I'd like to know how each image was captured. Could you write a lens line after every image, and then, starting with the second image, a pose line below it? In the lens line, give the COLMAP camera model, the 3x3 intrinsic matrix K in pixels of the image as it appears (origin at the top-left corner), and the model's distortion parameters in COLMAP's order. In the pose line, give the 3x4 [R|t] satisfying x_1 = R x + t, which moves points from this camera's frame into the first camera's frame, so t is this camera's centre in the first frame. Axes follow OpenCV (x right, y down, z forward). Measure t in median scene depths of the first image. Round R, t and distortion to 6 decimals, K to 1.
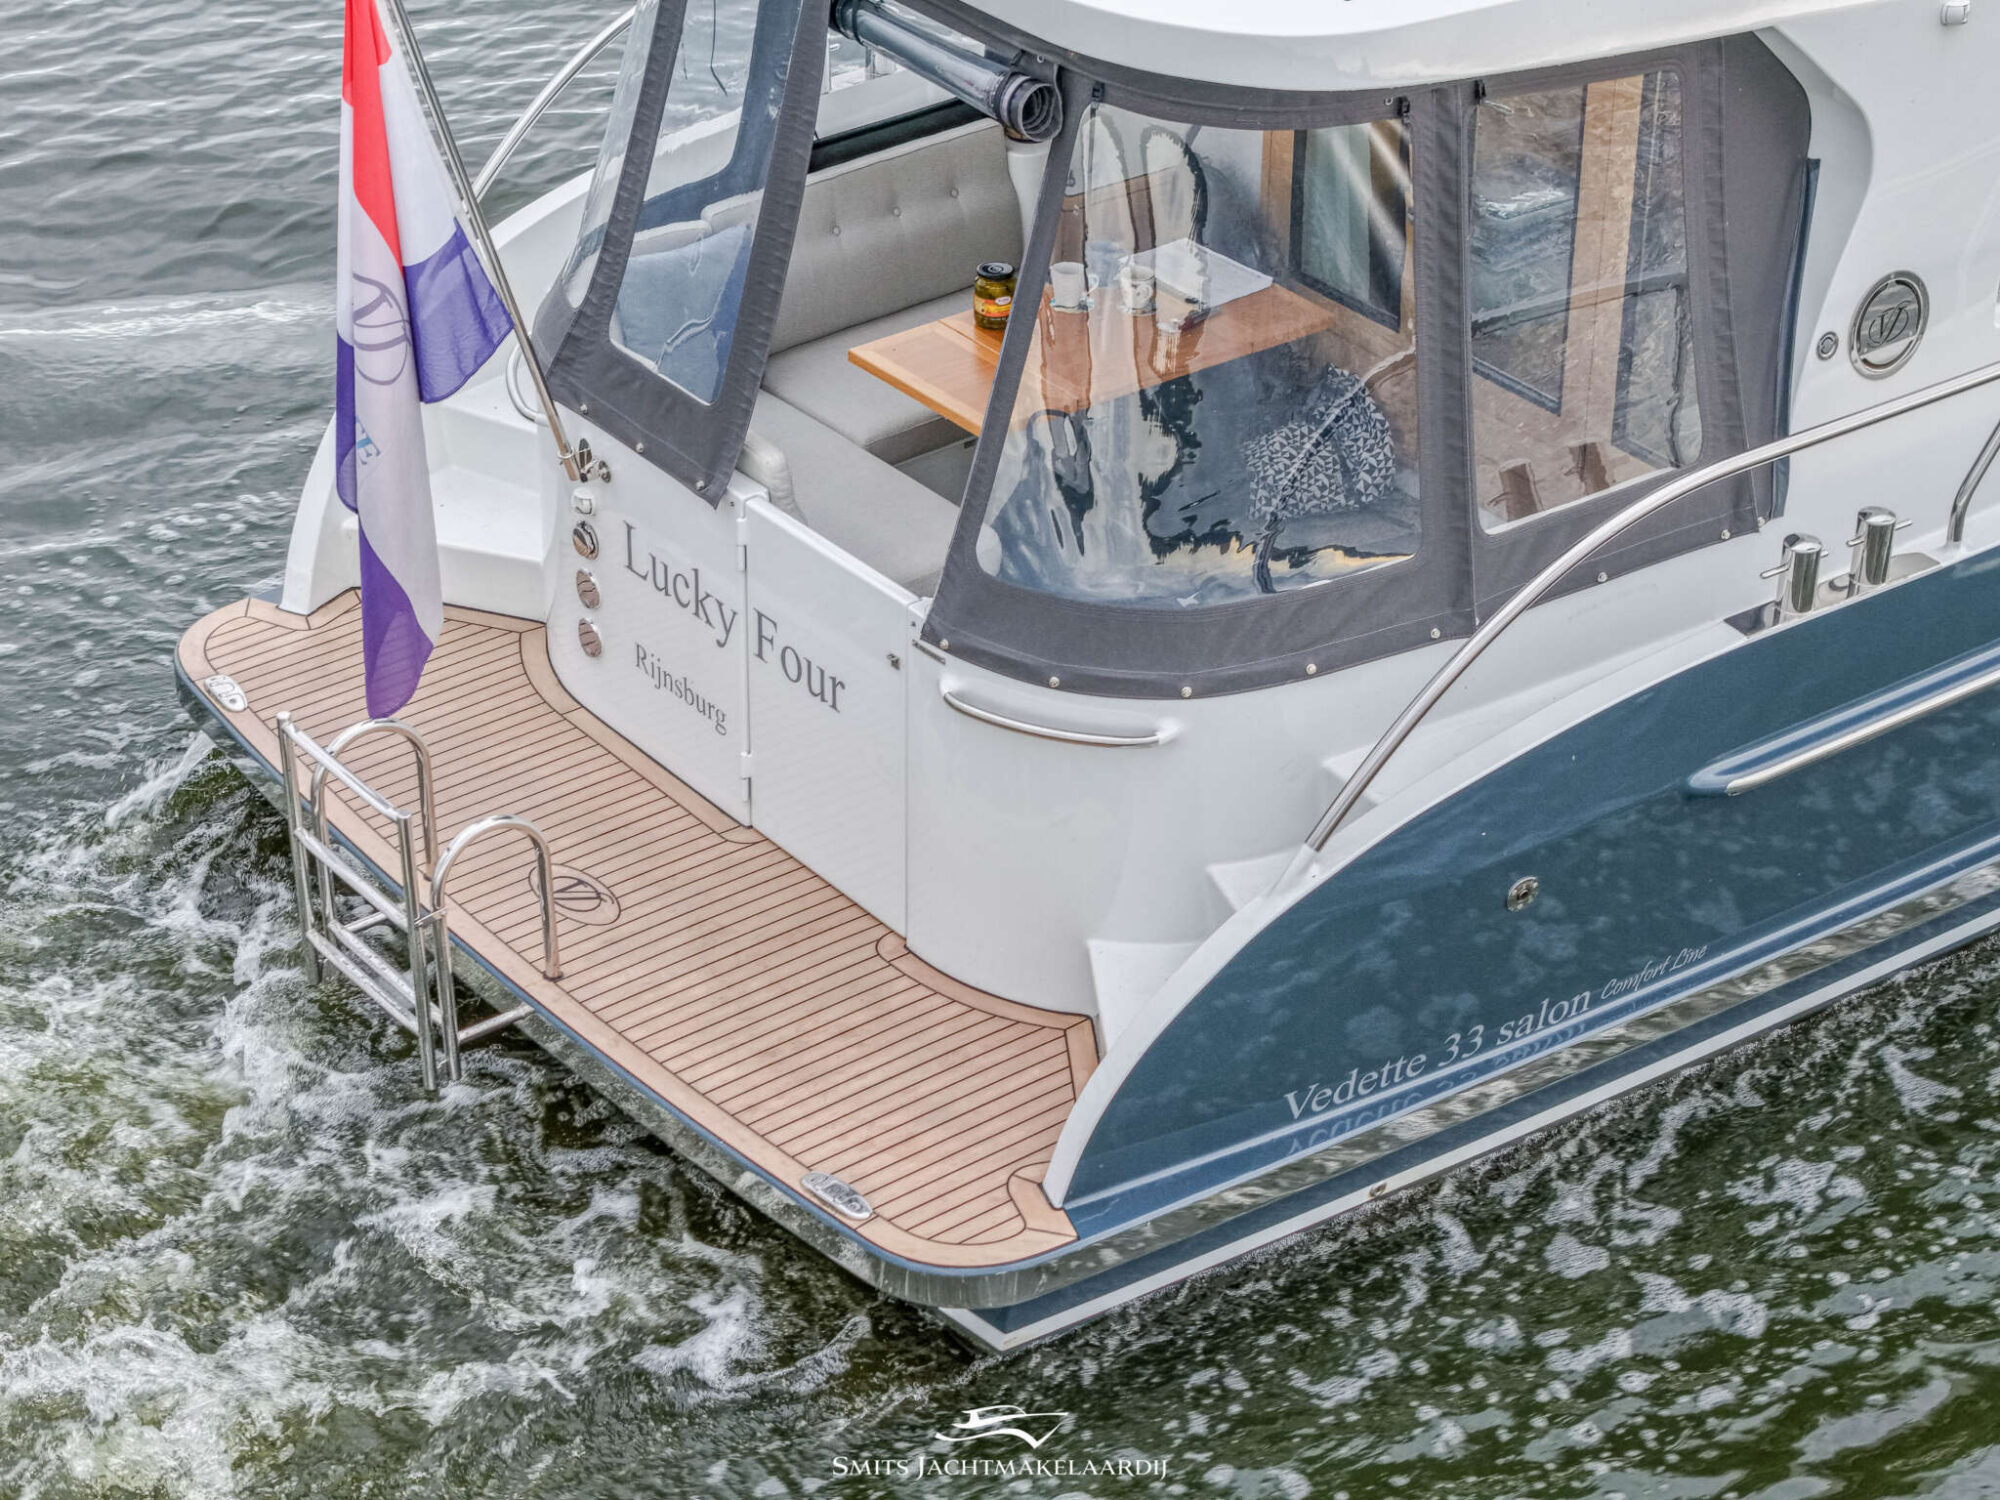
lens RADIAL K [[4056.2, 0, 999.5], [0, 4056.2, 748.9], [0, 0, 1]] dist [-0.129537, 0.000000]
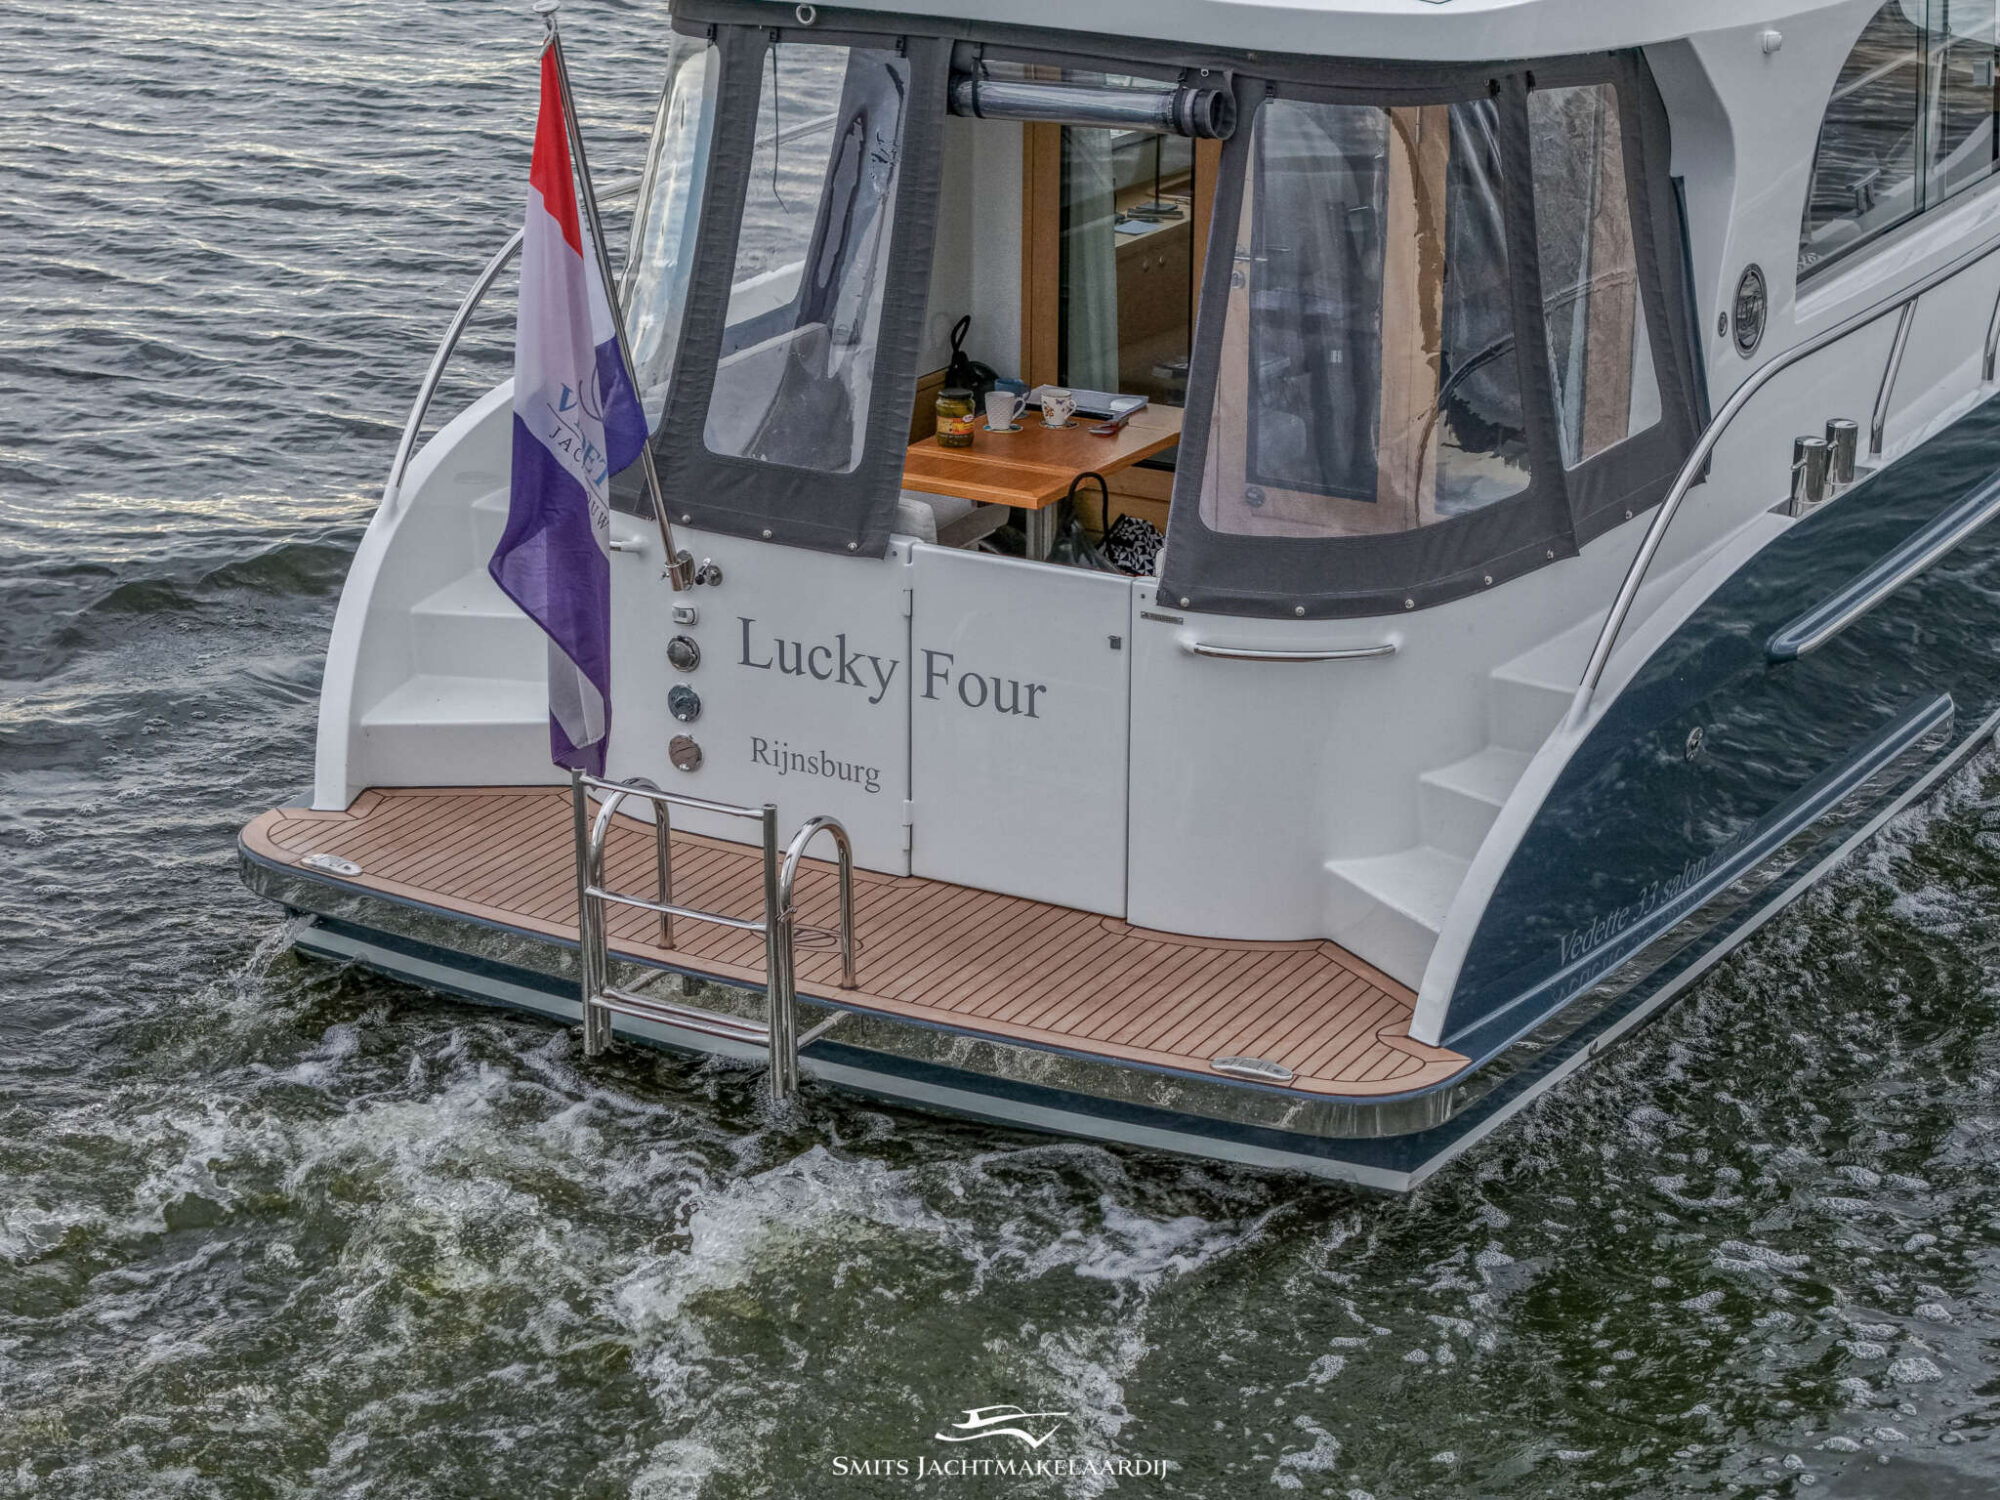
lens RADIAL K [[4056.2, 0, 999.9], [0, 4056.2, 750.3], [0, 0, 1]] dist [-0.129537, 0.000000]
pose [[0.923499, -0.130549, 0.360703, -0.448364], [0.200412, 0.965973, -0.163497, 0.177685], [-0.327085, 0.223278, 0.918239, 0.003239]]
